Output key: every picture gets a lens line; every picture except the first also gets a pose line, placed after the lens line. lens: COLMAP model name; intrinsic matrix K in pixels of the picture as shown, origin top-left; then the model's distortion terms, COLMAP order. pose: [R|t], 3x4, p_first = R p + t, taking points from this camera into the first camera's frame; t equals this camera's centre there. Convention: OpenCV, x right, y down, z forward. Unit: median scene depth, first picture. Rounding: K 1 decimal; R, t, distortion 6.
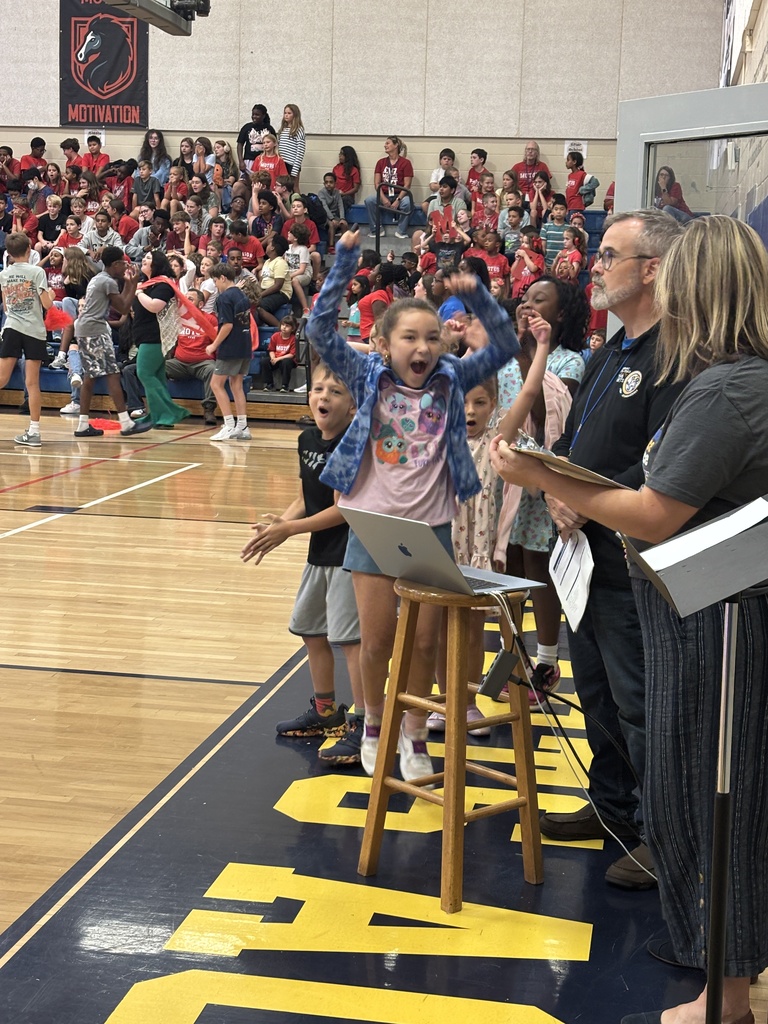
lens RADIAL K [[1595.1, 0, 392.7], [0, 1595.1, 509.5], [0, 0, 1]] dist [0.090747, 0.000000]
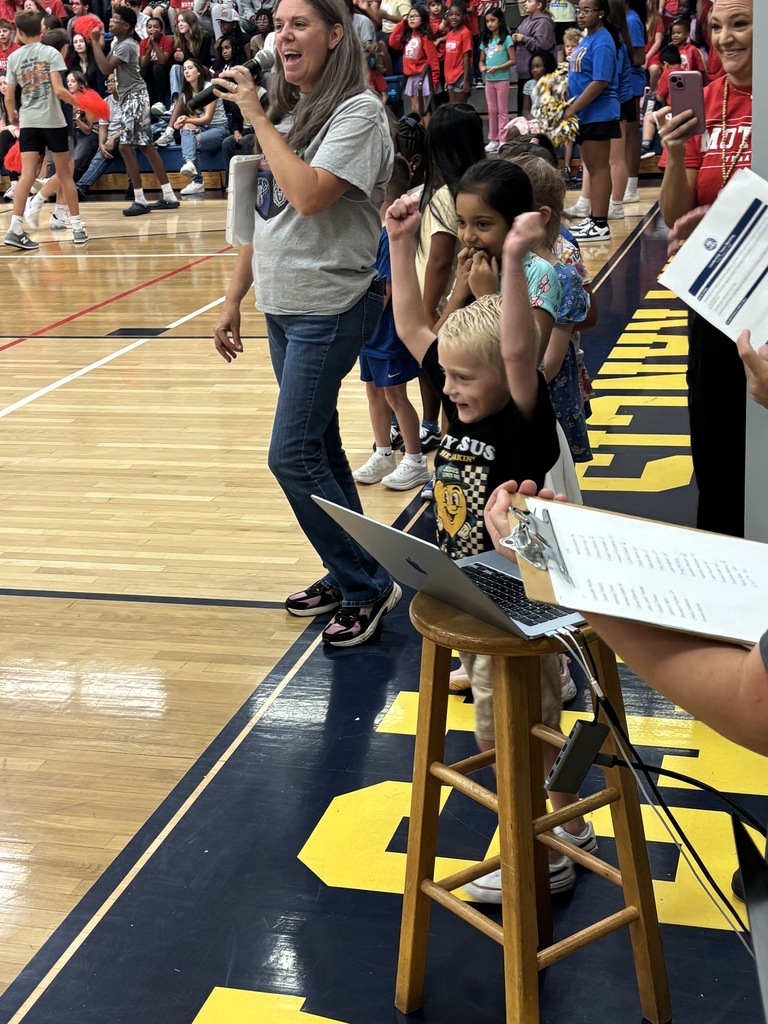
lens RADIAL K [[1495.2, 0, 374.8], [0, 1495.2, 513.5], [0, 0, 1]] dist [0.118953, 0.000000]
pose [[0.988748, -0.052498, -0.140075, 0.051564], [0.077638, 0.980497, 0.180549, -0.069979], [0.127865, -0.189393, 0.973540, 0.297353]]
